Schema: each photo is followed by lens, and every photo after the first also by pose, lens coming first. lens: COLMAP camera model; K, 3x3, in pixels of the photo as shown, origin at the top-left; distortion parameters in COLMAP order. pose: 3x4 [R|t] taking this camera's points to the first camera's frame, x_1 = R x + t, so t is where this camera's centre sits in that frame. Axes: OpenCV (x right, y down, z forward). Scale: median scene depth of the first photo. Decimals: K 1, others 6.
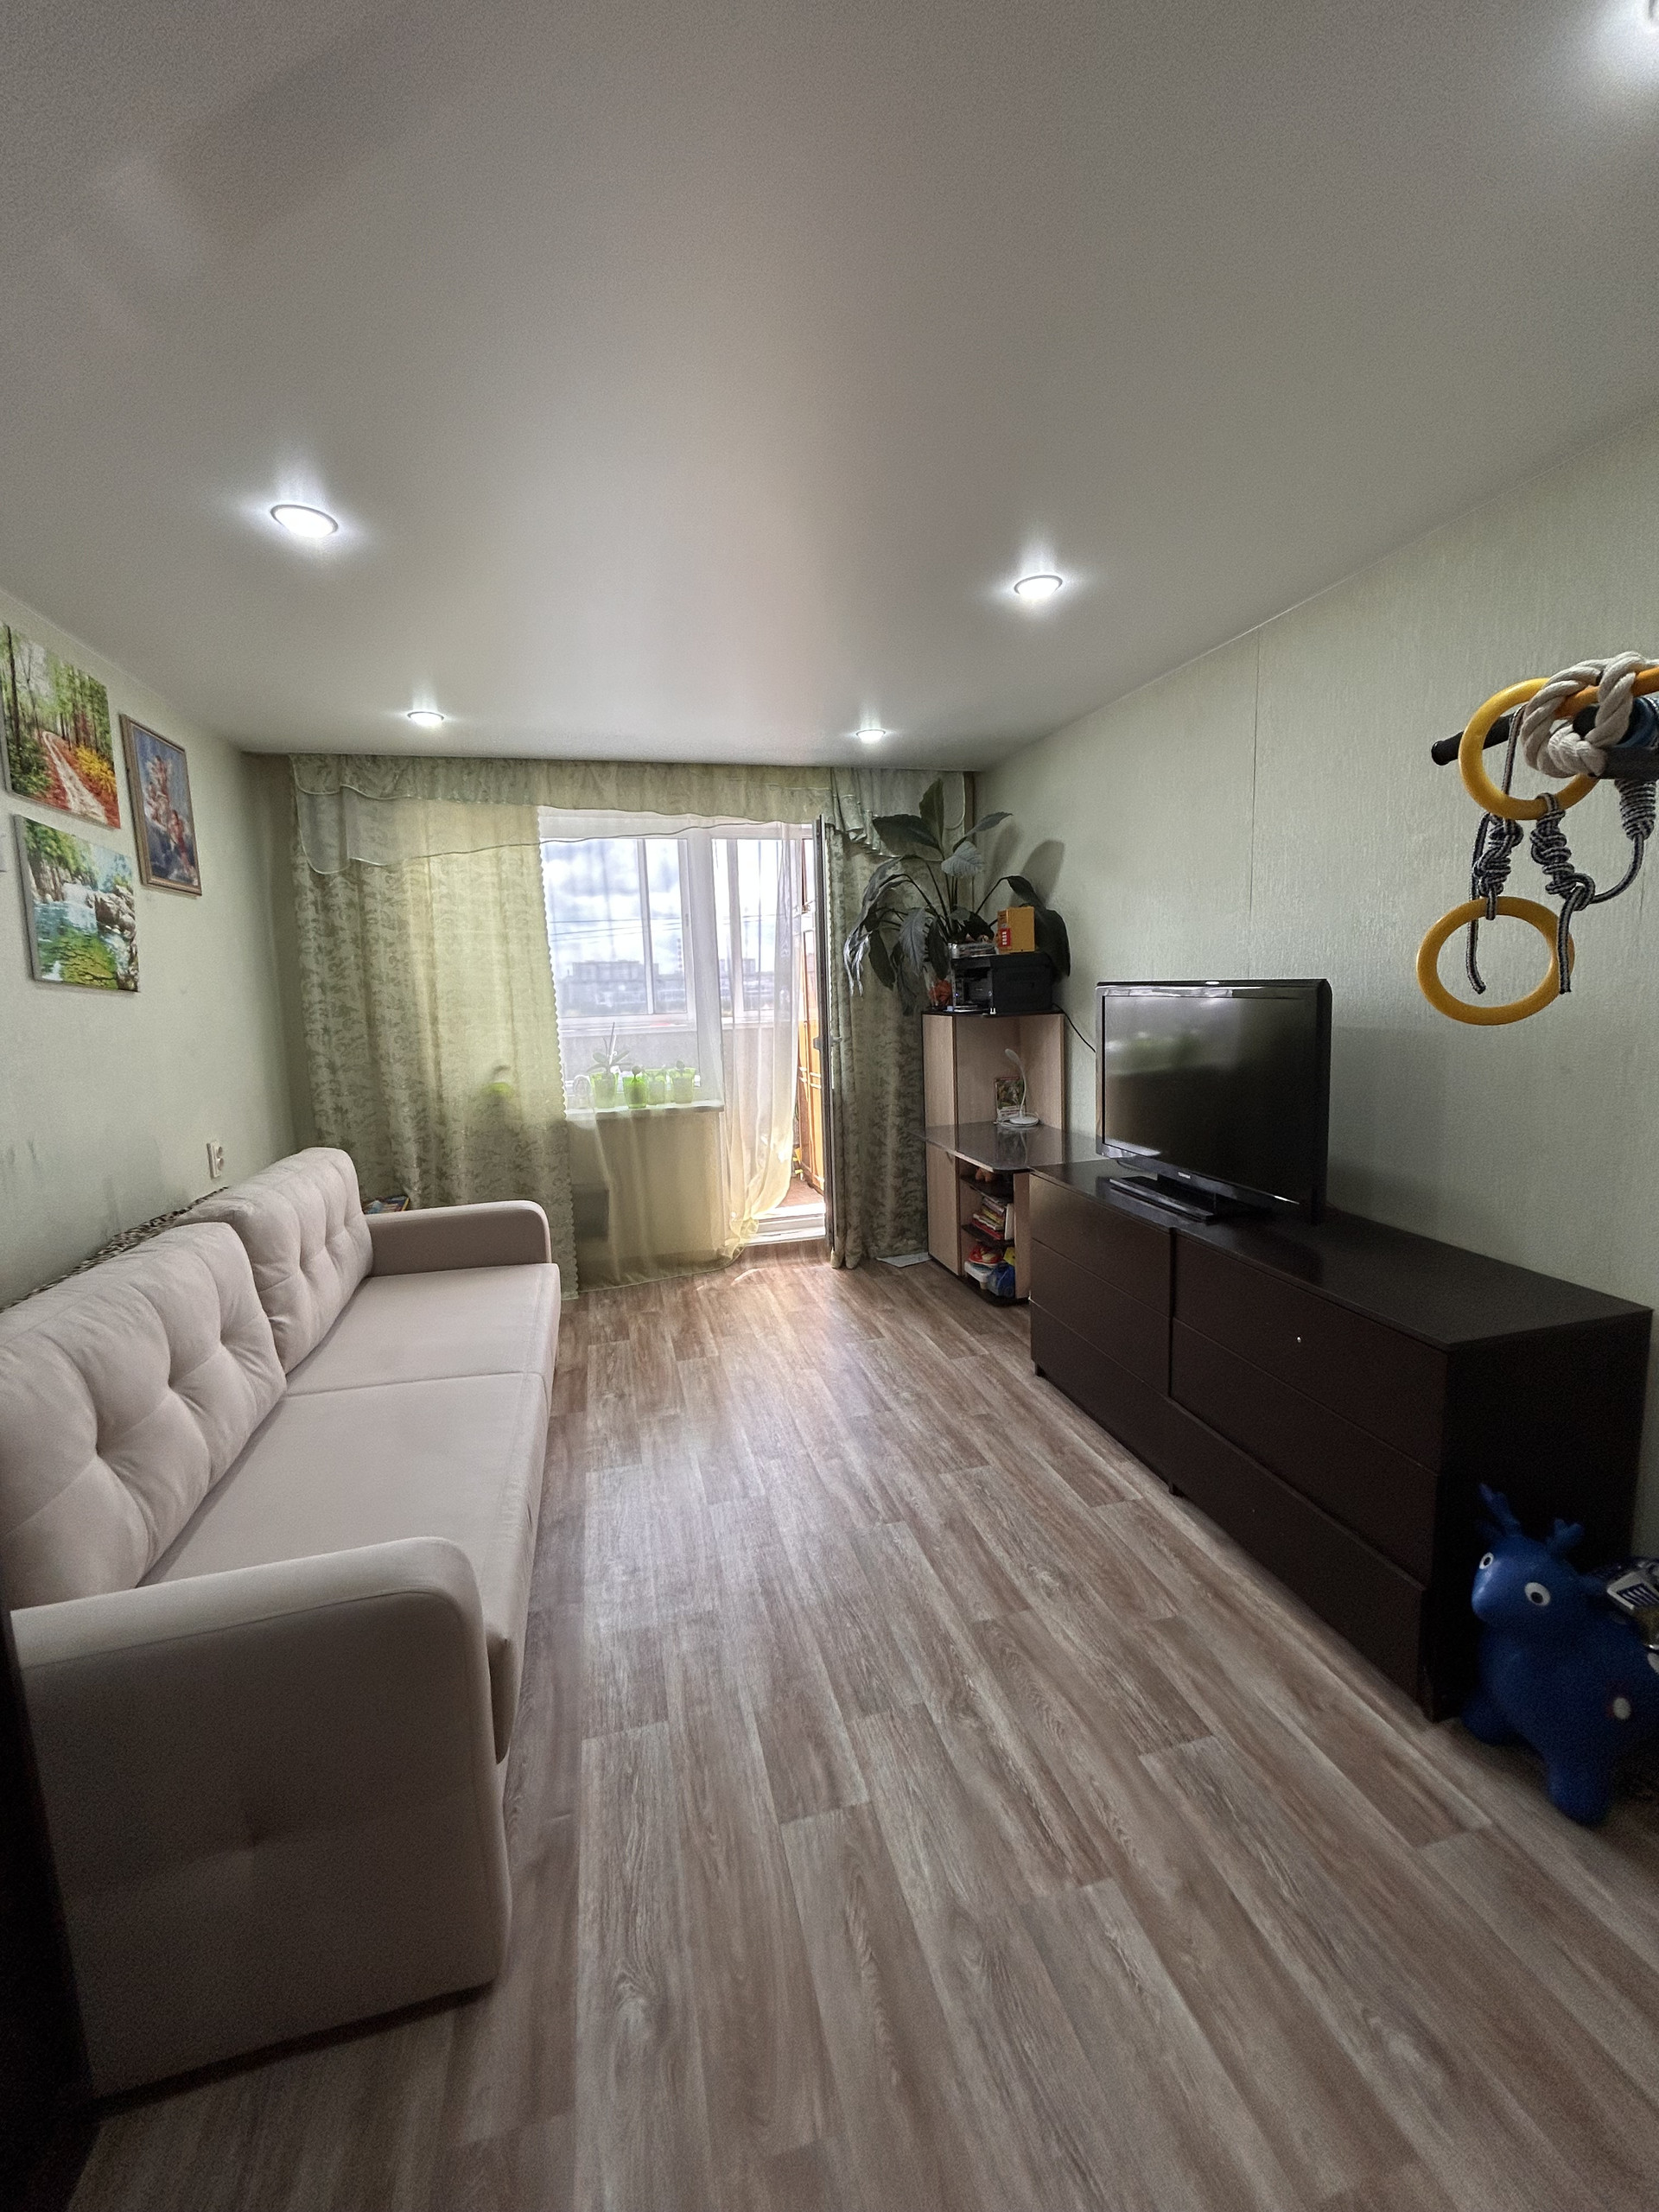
lens RADIAL K [[892.3, 0, 834.0], [0, 892.3, 1099.6], [0, 0, 1]] dist [-0.000096, -0.001406]
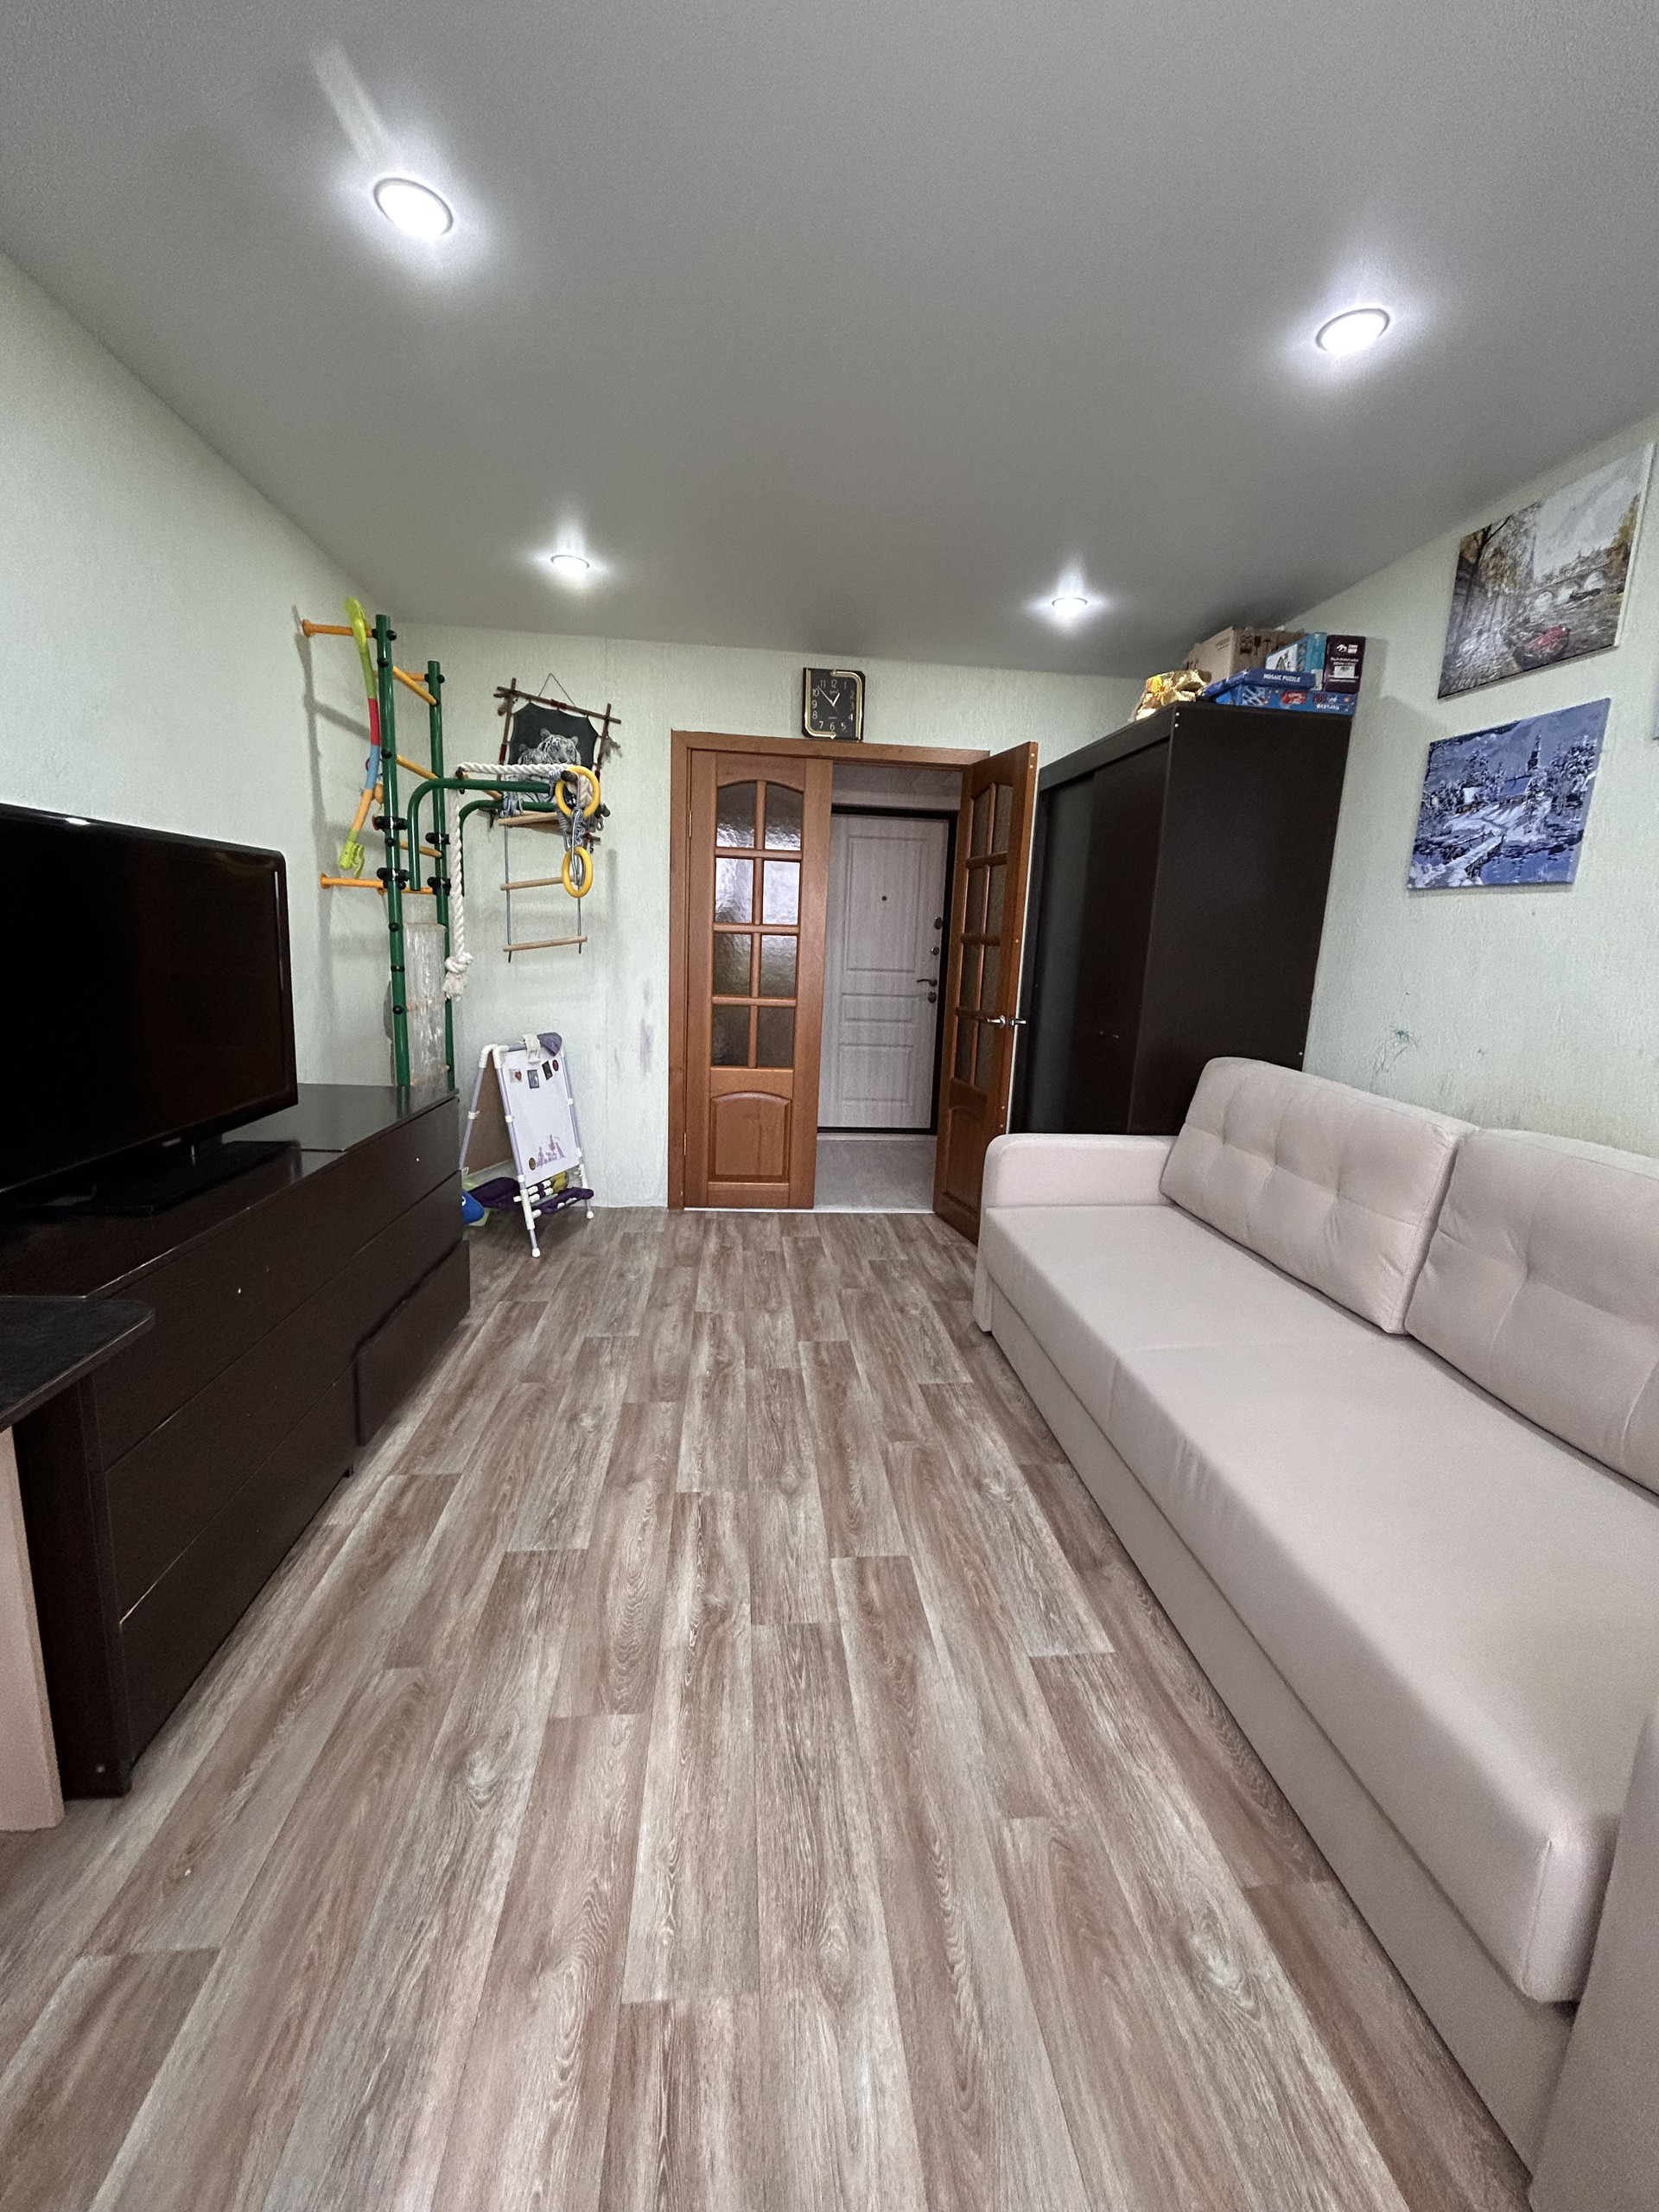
lens RADIAL K [[892.3, 0, 831.4], [0, 892.3, 1101.6], [0, 0, 1]] dist [-0.000096, -0.001406]
pose [[-0.988162, -0.040909, 0.147861, 0.061582], [0.005759, 0.953220, 0.302221, -0.075958], [-0.153308, 0.299495, -0.941700, 1.527498]]
